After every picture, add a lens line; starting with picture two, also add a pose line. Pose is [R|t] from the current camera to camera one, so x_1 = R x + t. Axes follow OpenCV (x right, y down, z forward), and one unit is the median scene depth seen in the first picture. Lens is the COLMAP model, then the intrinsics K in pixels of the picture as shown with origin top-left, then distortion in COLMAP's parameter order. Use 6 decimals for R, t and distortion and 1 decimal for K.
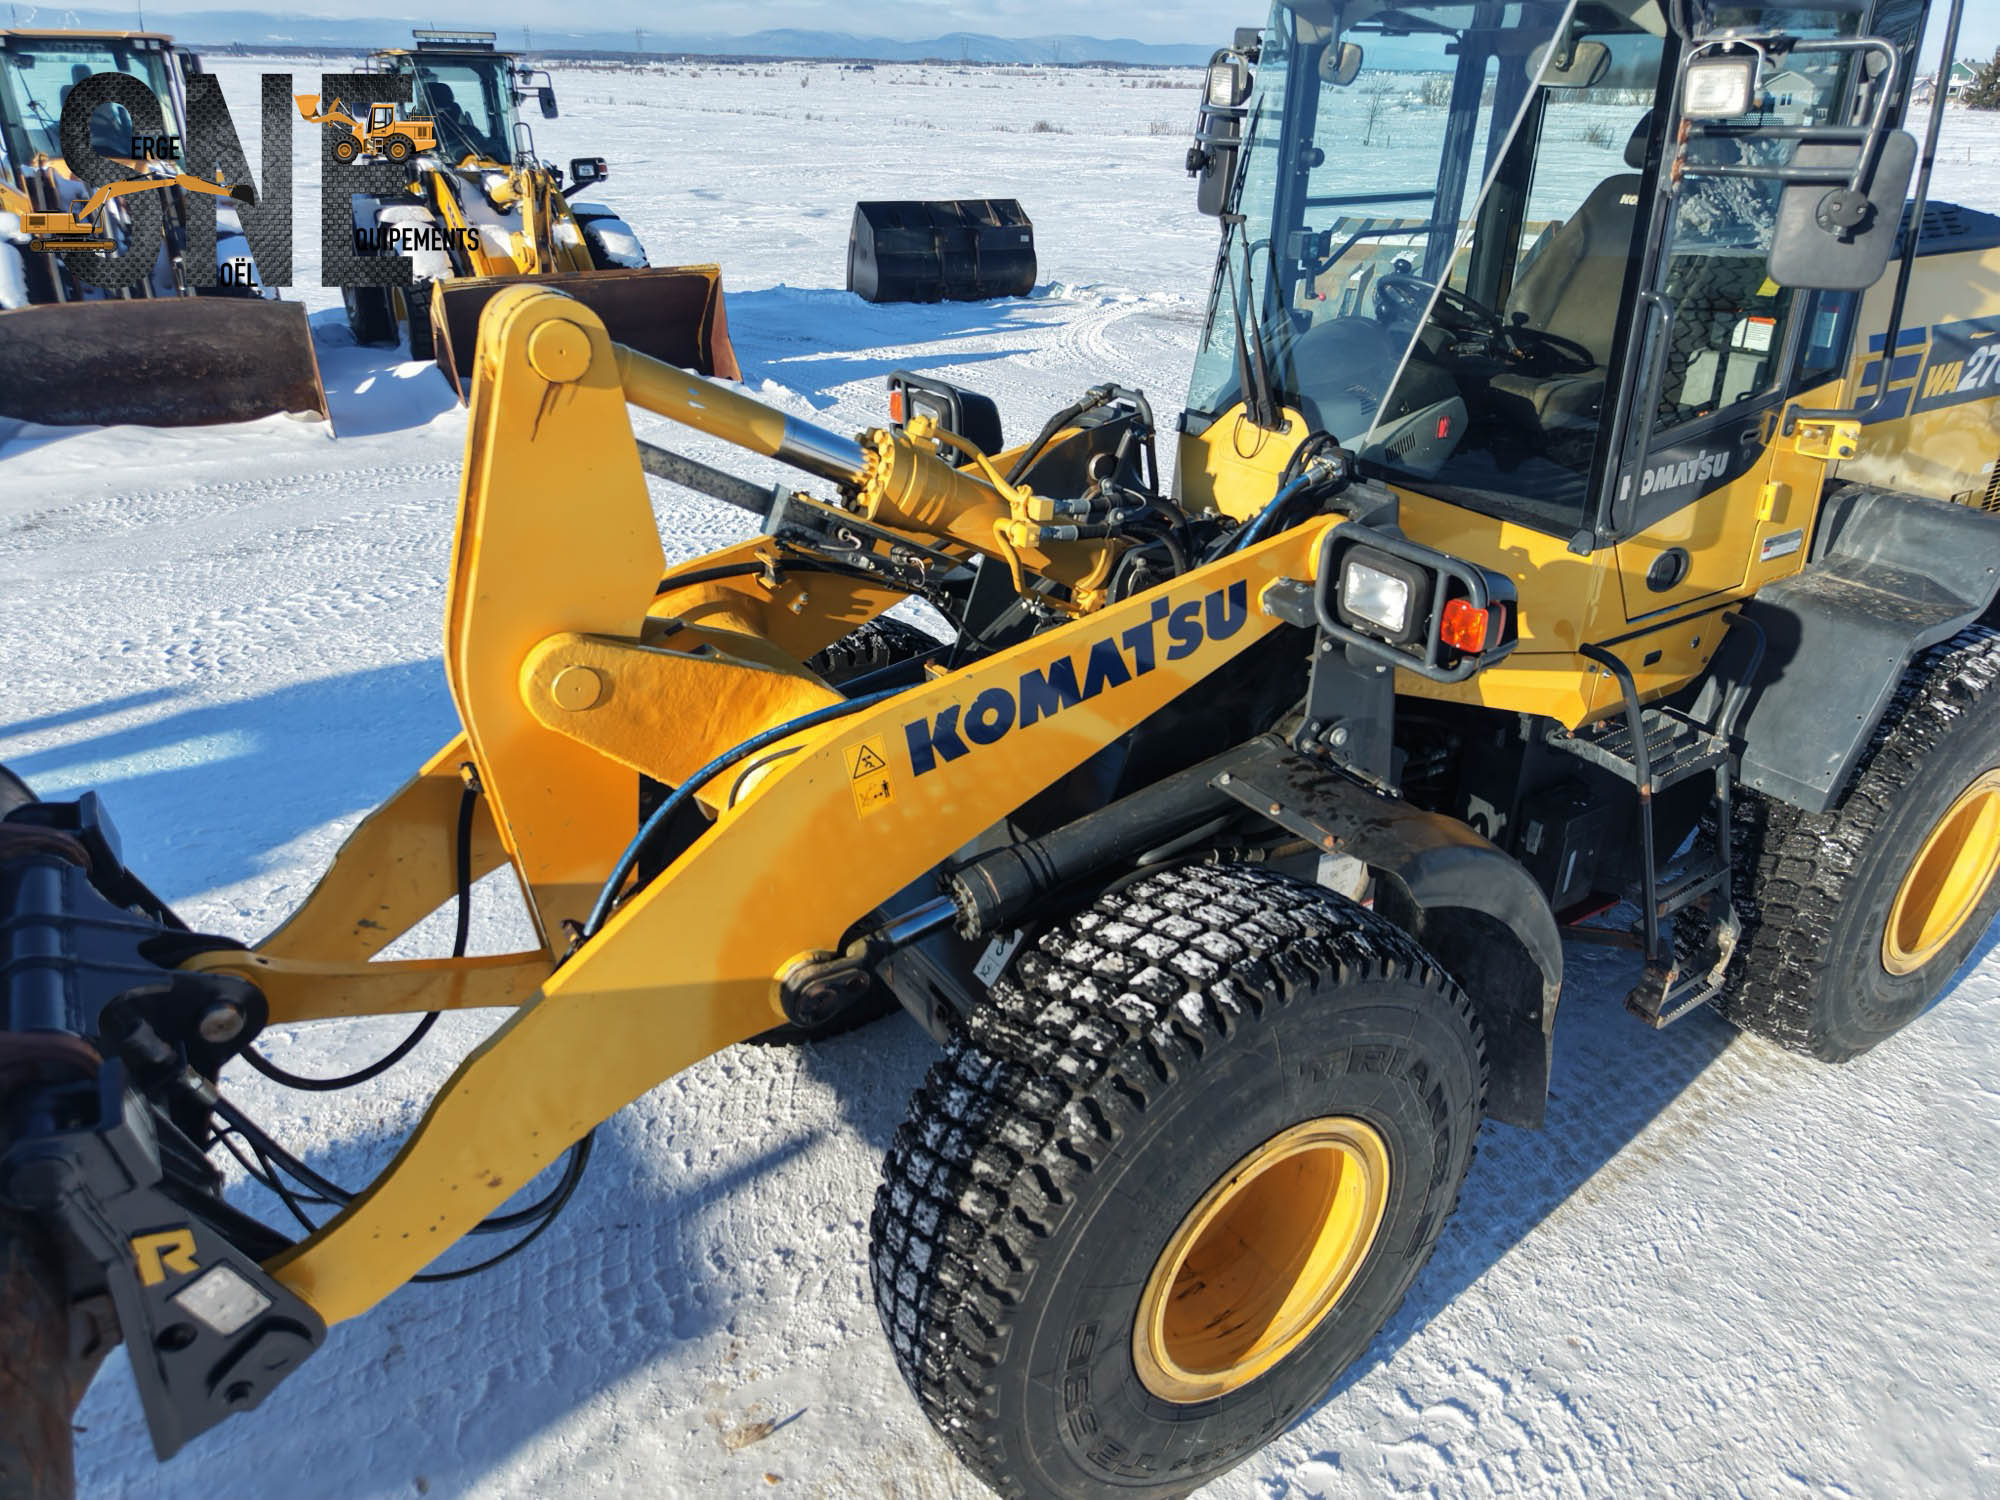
lens RADIAL K [[1366.9, 0, 1000.0], [0, 1366.9, 750.0], [0, 0, 1]] dist [0.063081, -0.072861]
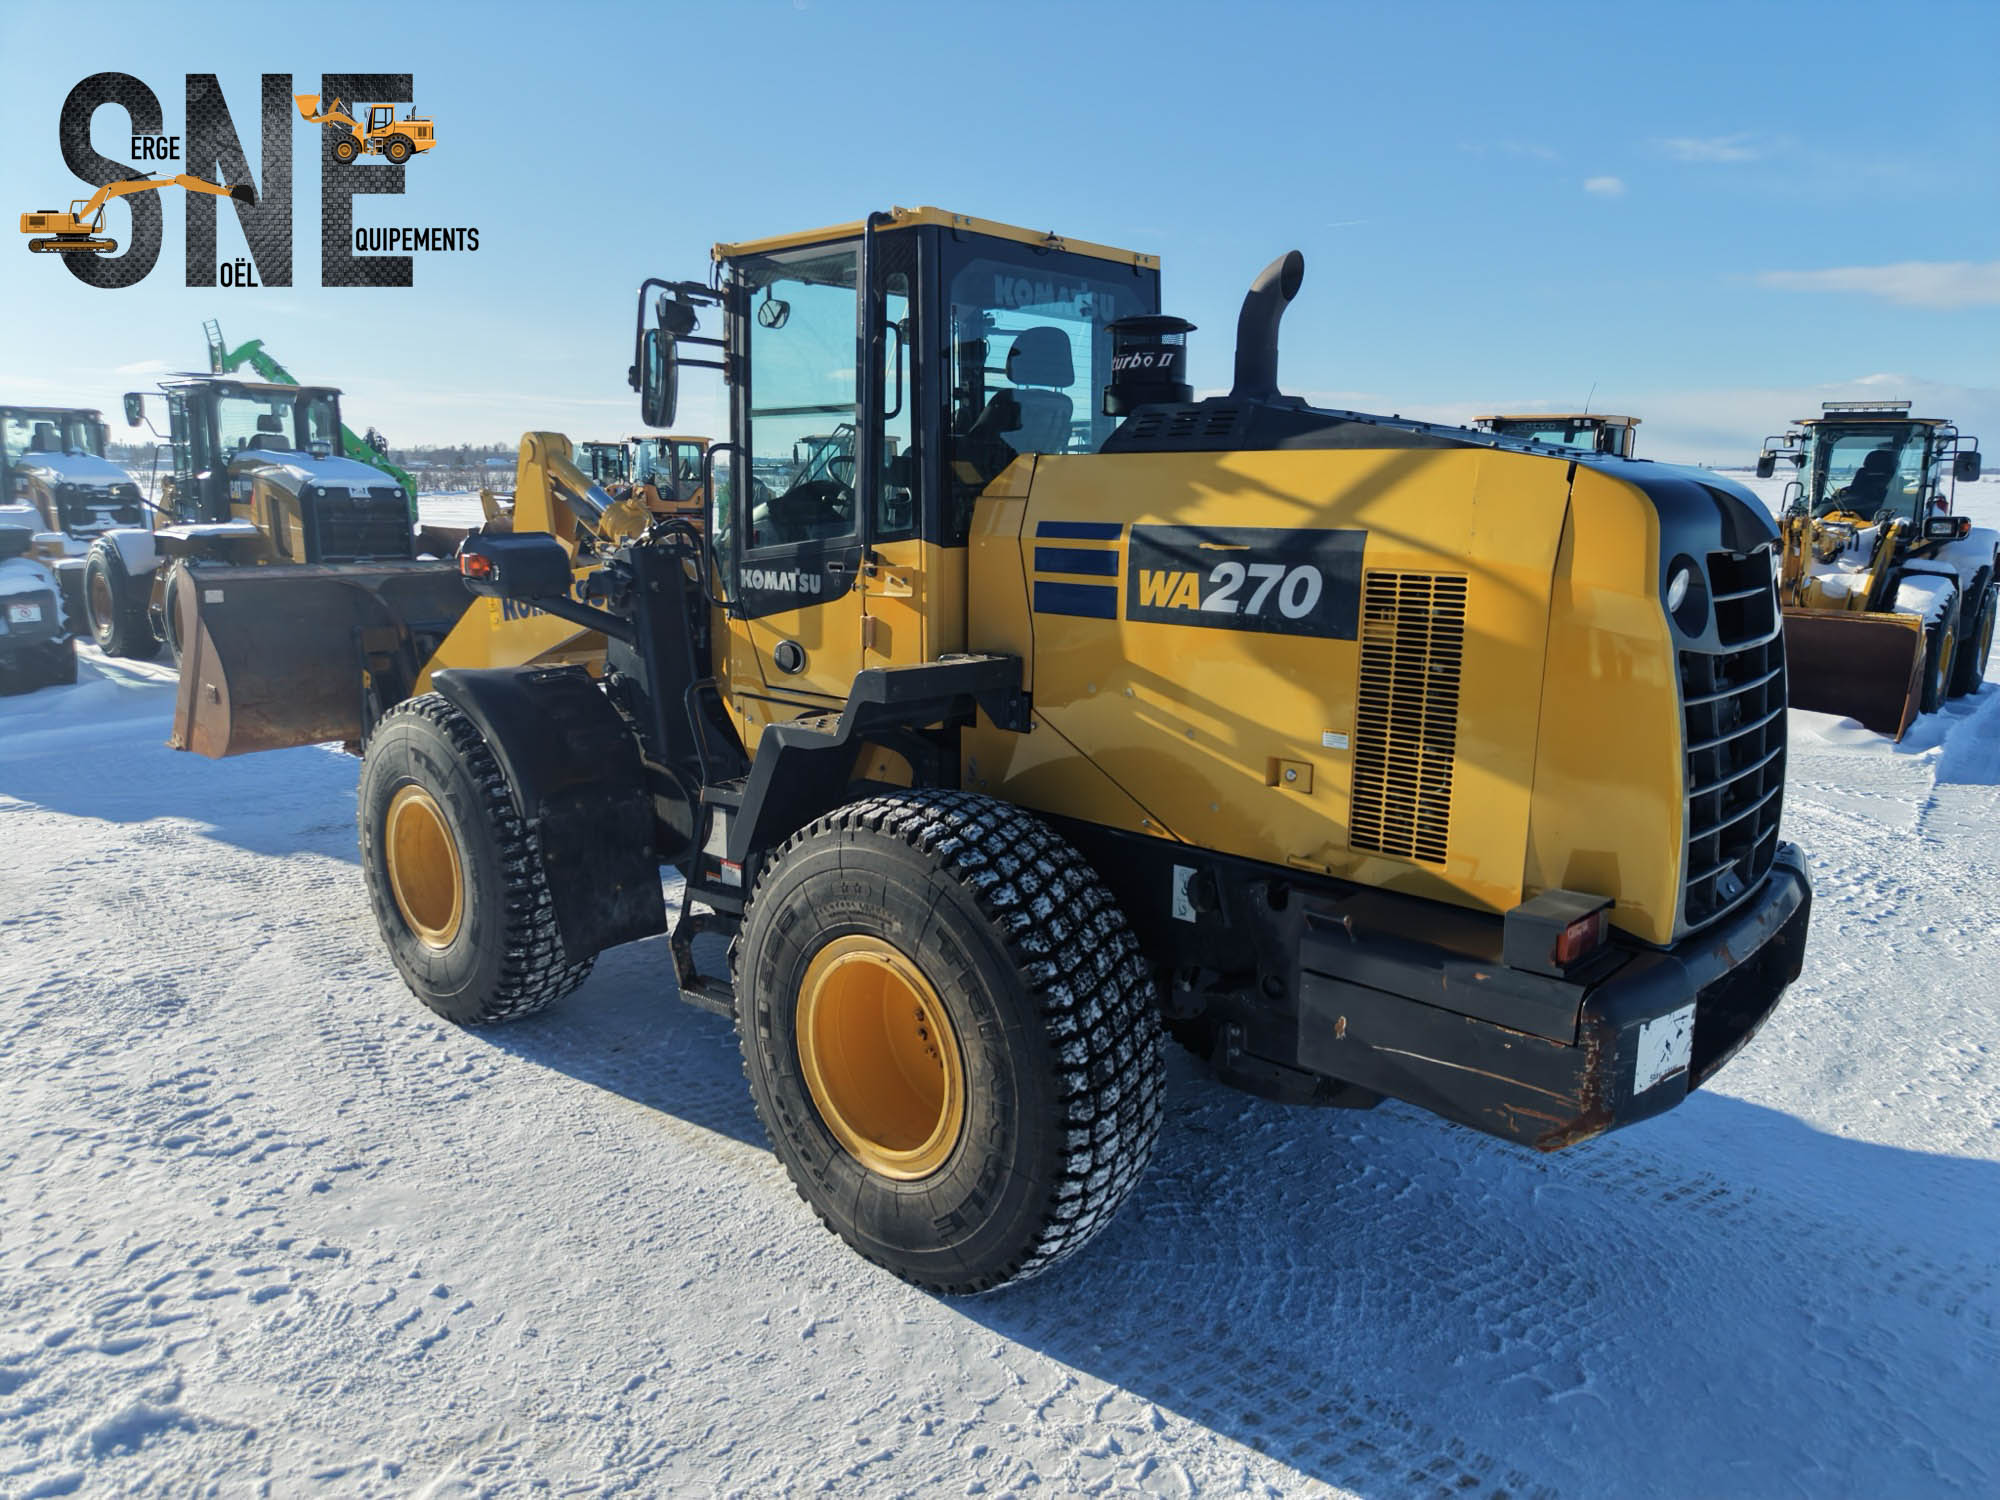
lens RADIAL K [[1363.1, 0, 1000.0], [0, 1363.1, 750.0], [0, 0, 1]] dist [0.052341, -0.053824]
pose [[0.251898, 0.187341, -0.949448, 1.819024], [-0.437874, 0.896977, 0.060816, -0.222726], [0.863026, 0.400419, 0.307979, 0.826299]]
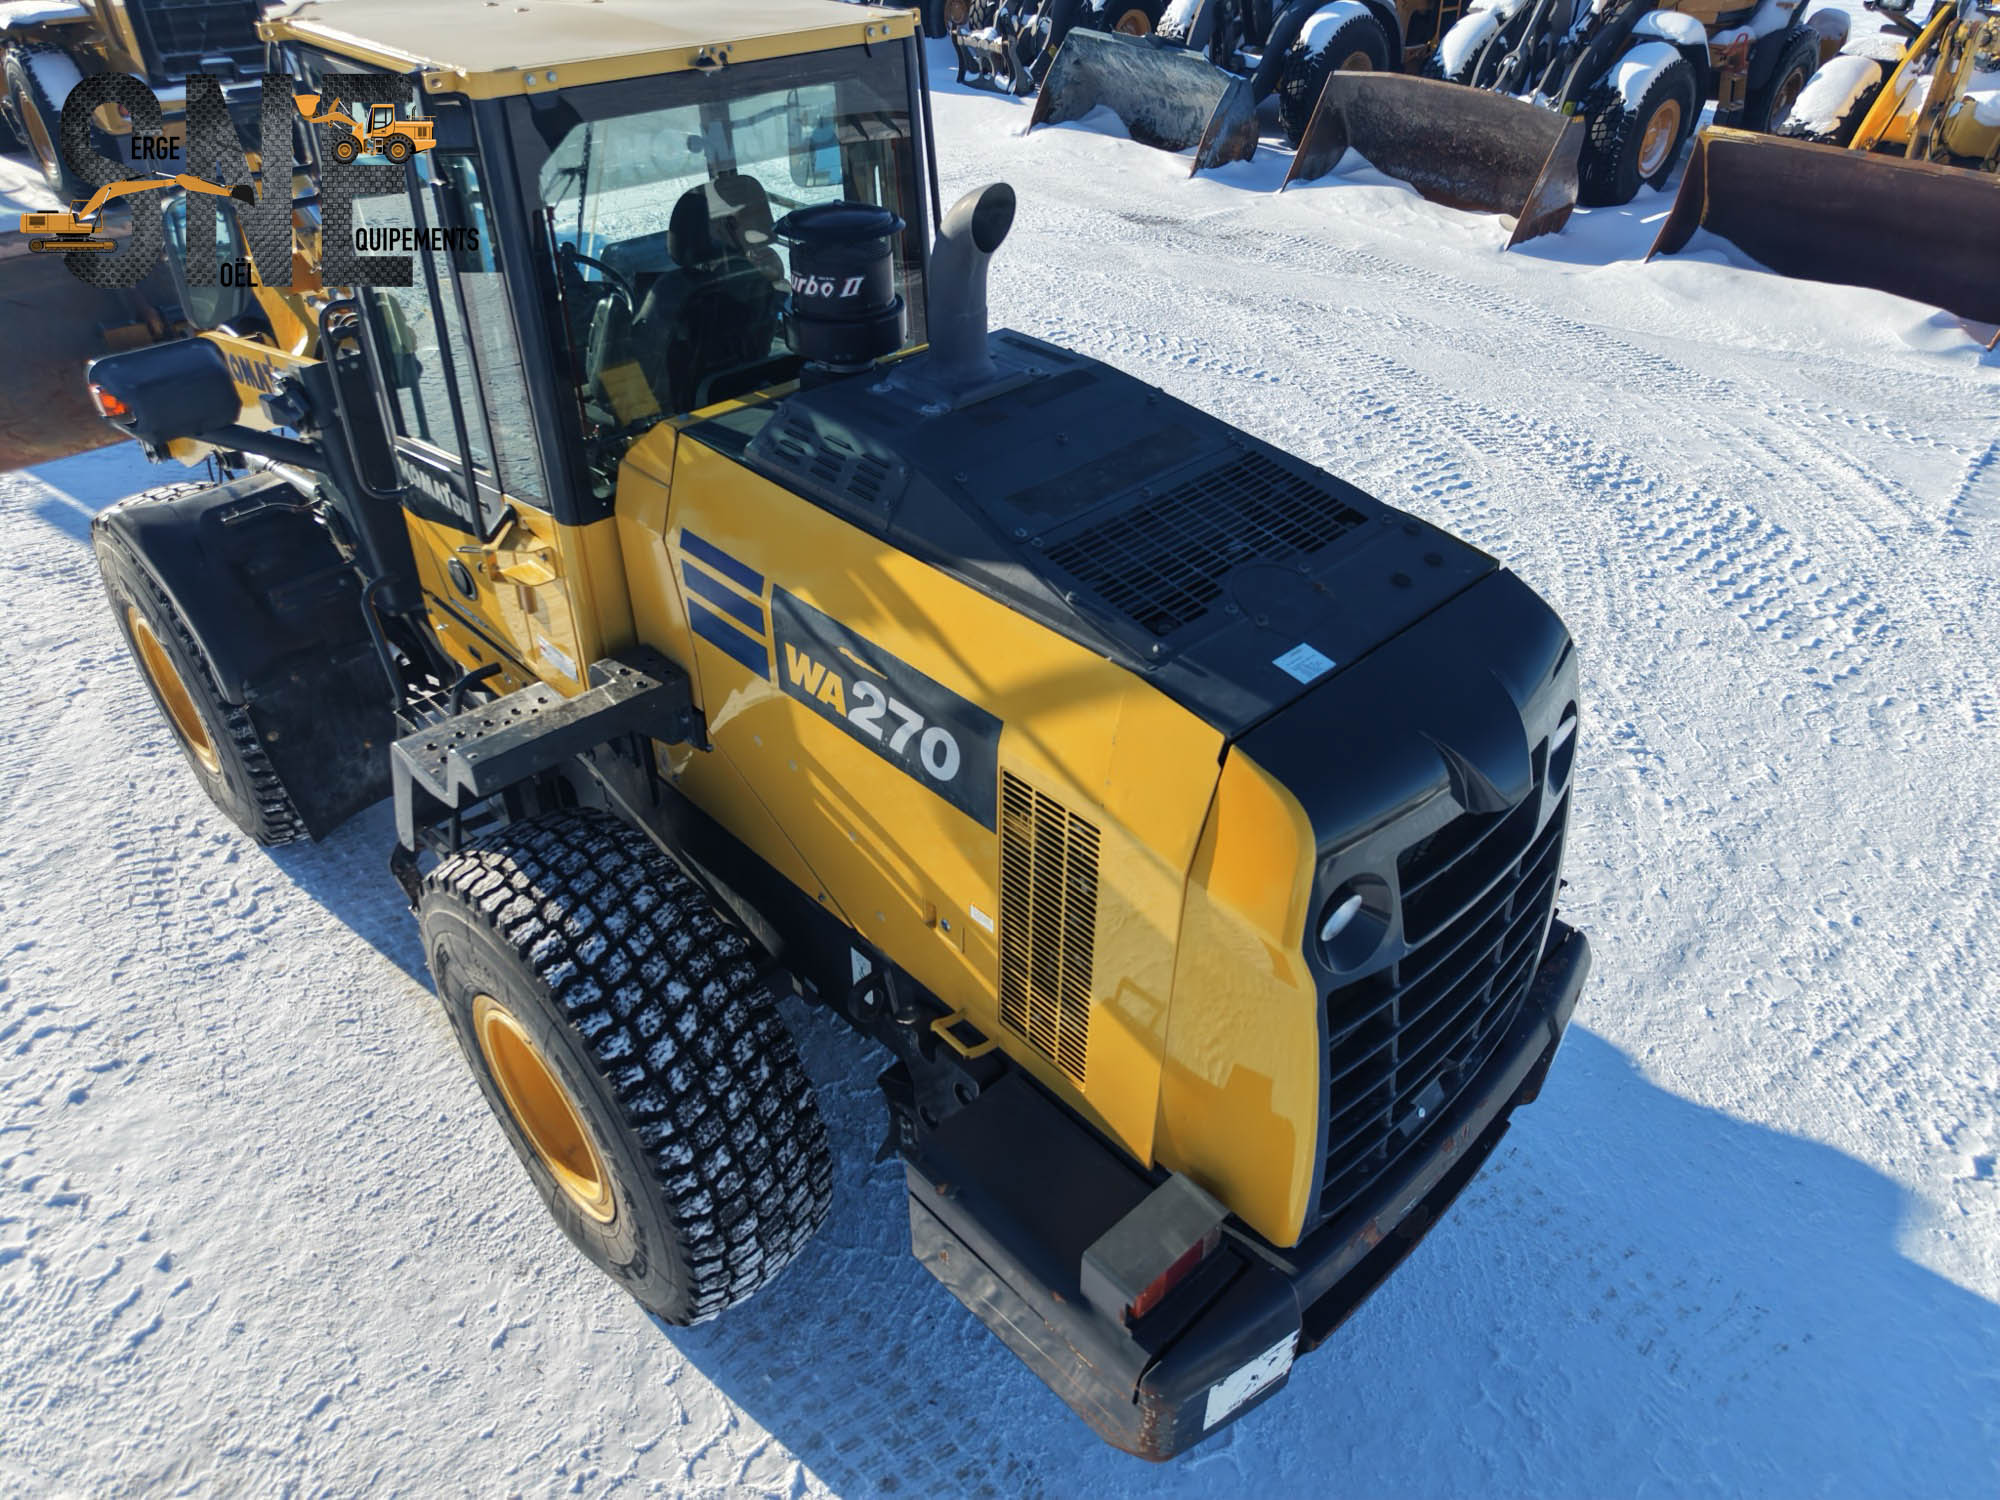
lens RADIAL K [[1365.0, 0, 1000.0], [0, 1365.0, 750.0], [0, 0, 1]] dist [0.015458, -0.003827]
pose [[0.192845, 0.588468, -0.785185, 1.526304], [-0.439783, 0.767168, 0.466952, -0.731182], [0.877155, 0.255262, 0.406743, 0.986749]]
